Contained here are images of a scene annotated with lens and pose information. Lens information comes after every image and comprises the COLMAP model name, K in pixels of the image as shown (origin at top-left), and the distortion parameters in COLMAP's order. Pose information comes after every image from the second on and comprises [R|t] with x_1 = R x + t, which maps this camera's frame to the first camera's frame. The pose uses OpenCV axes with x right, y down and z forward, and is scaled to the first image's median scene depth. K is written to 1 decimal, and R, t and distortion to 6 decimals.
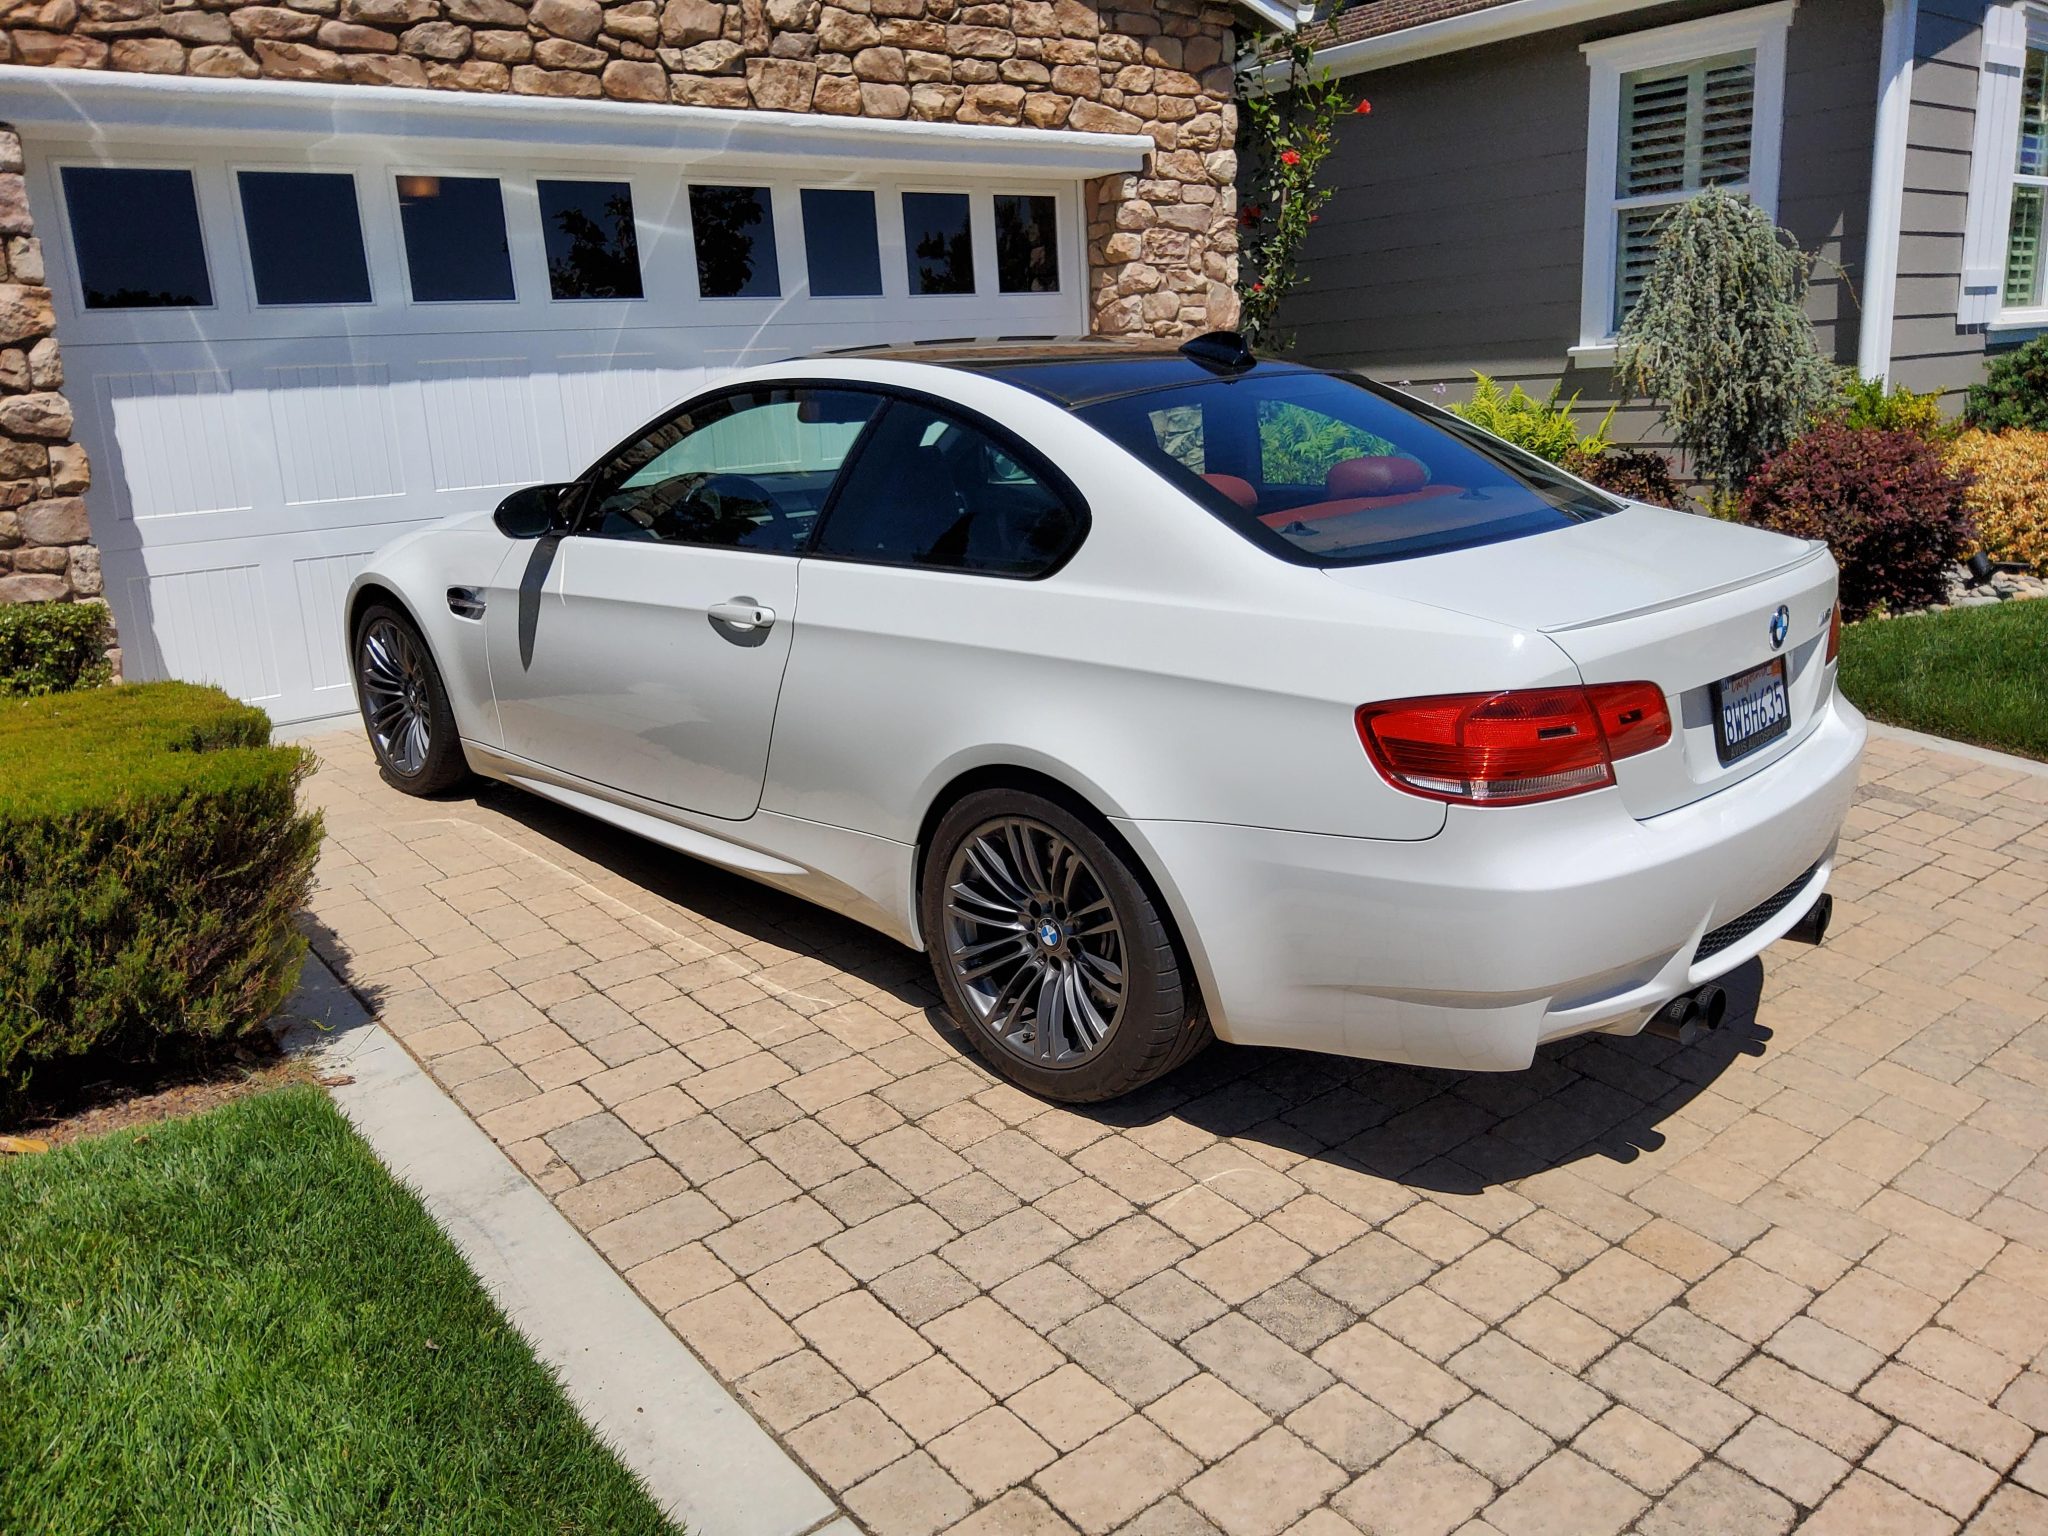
lens RADIAL K [[1598.6, 0, 1008.6], [0, 1598.6, 815.3], [0, 0, 1]] dist [0.032768, -0.060389]
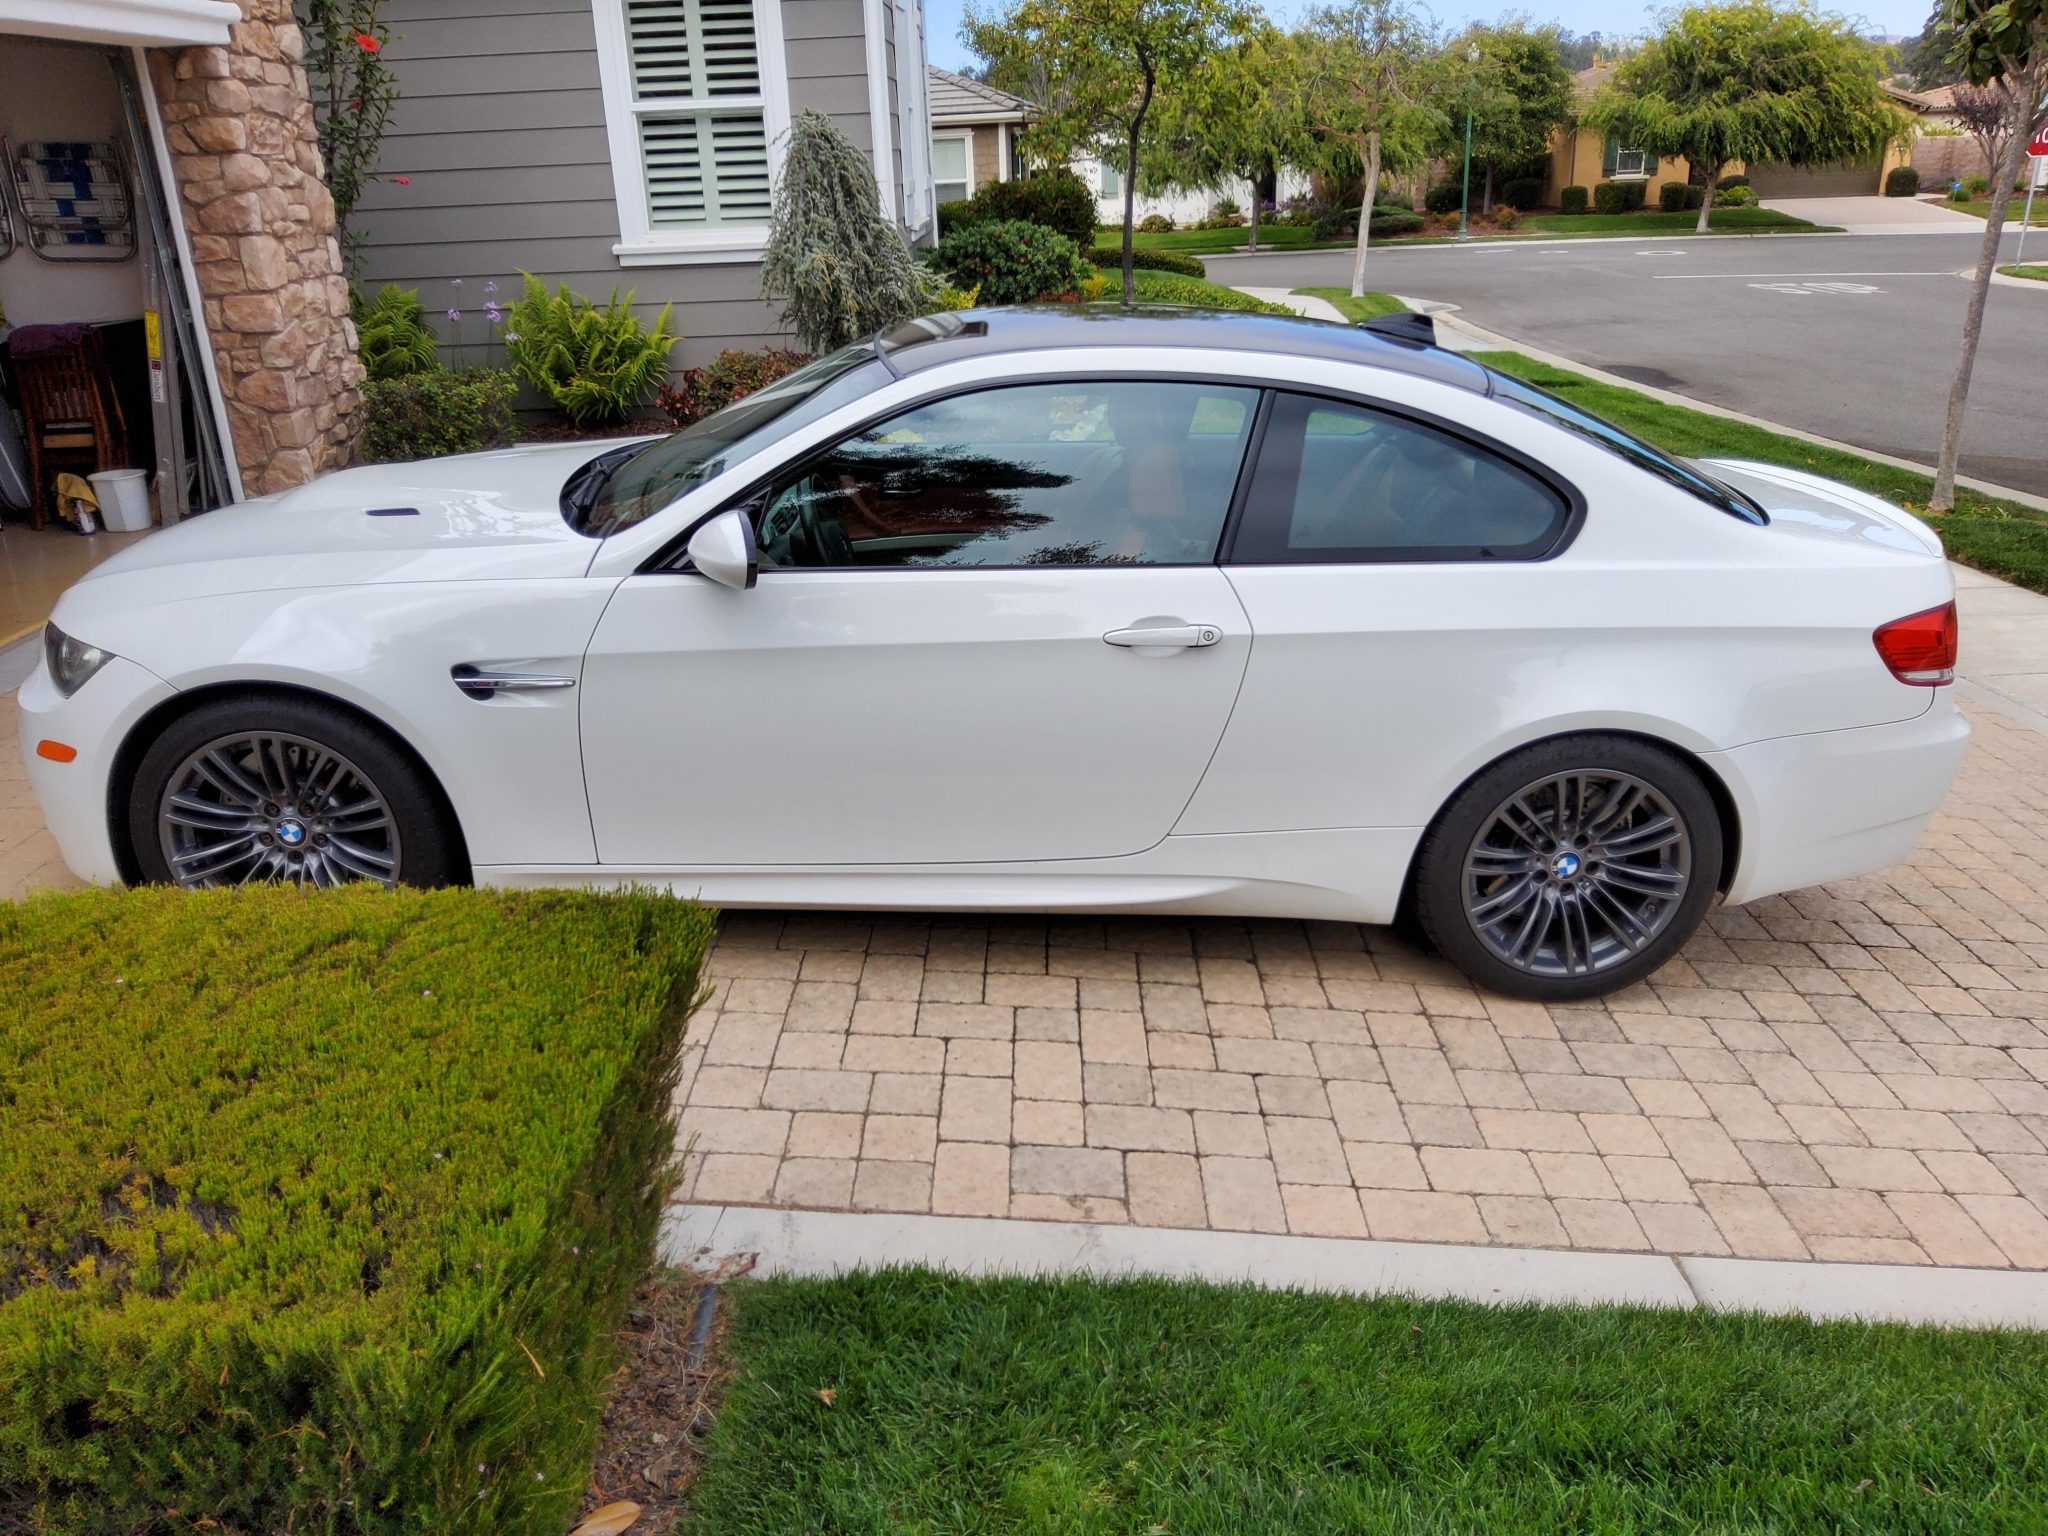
lens RADIAL K [[1598.6, 0, 1050.1], [0, 1598.6, 774.5], [0, 0, 1]] dist [0.032768, -0.060389]
pose [[0.628579, -0.251605, 0.735923, -0.561935], [0.205025, 0.966362, 0.155271, -0.111361], [-0.750235, 0.053283, 0.659021, 0.214505]]
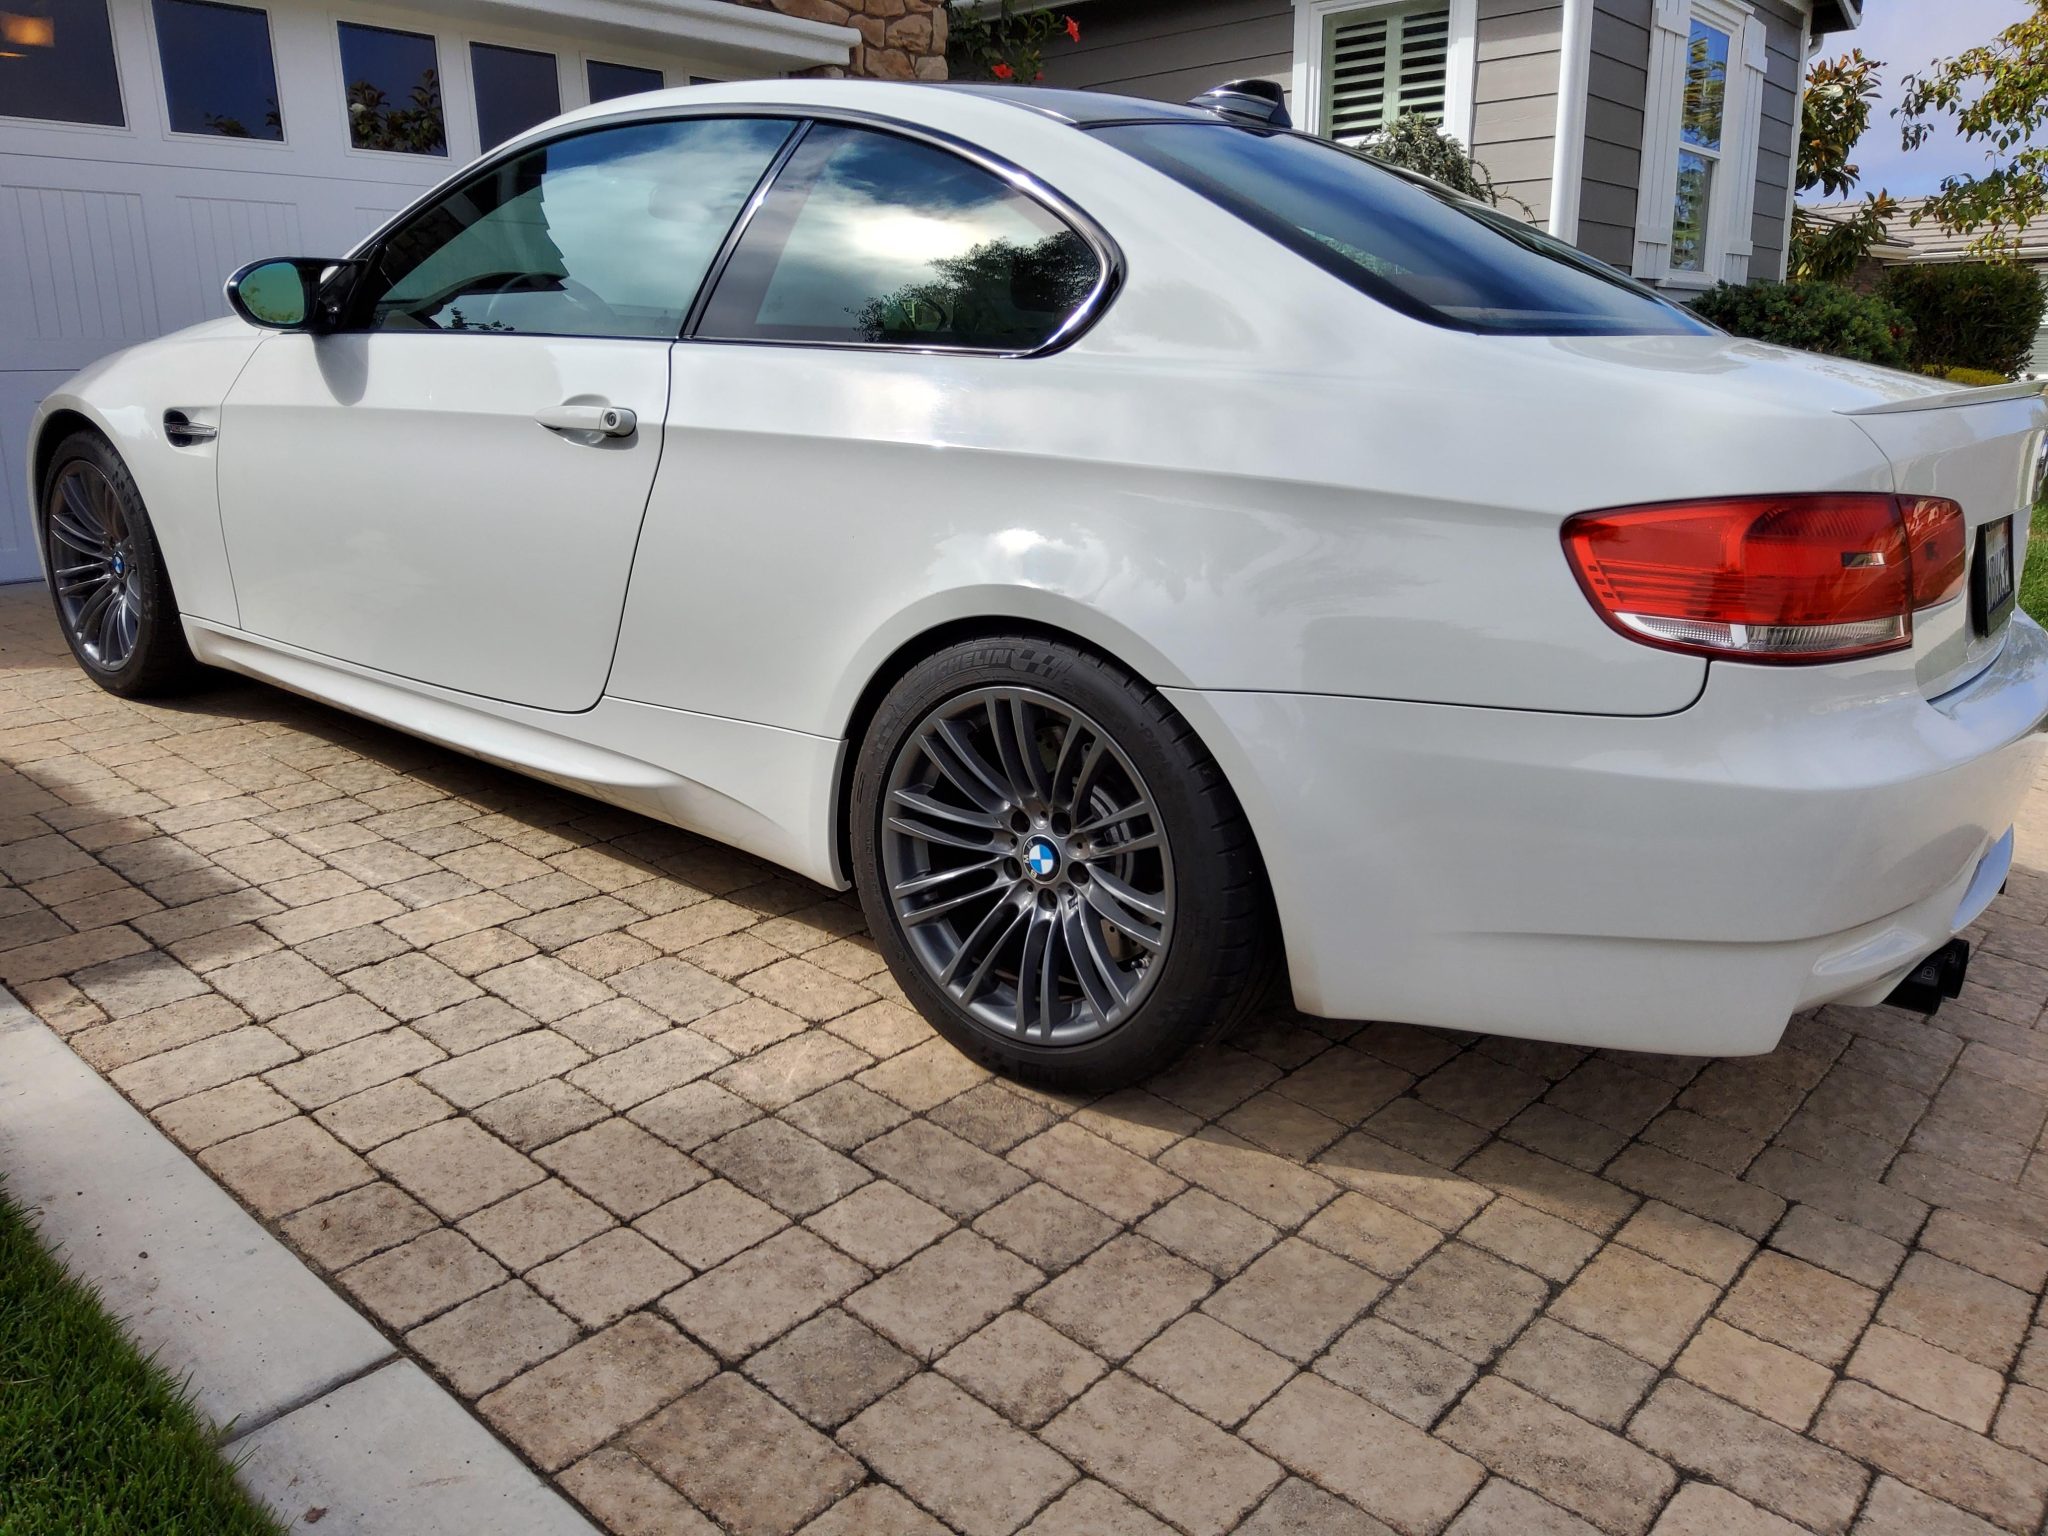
lens RADIAL K [[1598.6, 0, 1016.9], [0, 1598.6, 785.6], [0, 0, 1]] dist [0.032768, -0.060389]
pose [[0.985316, -0.005322, 0.170659, 0.024876], [0.009544, 0.999668, -0.023933, 0.079039], [-0.170475, 0.025210, 0.985039, 0.078145]]
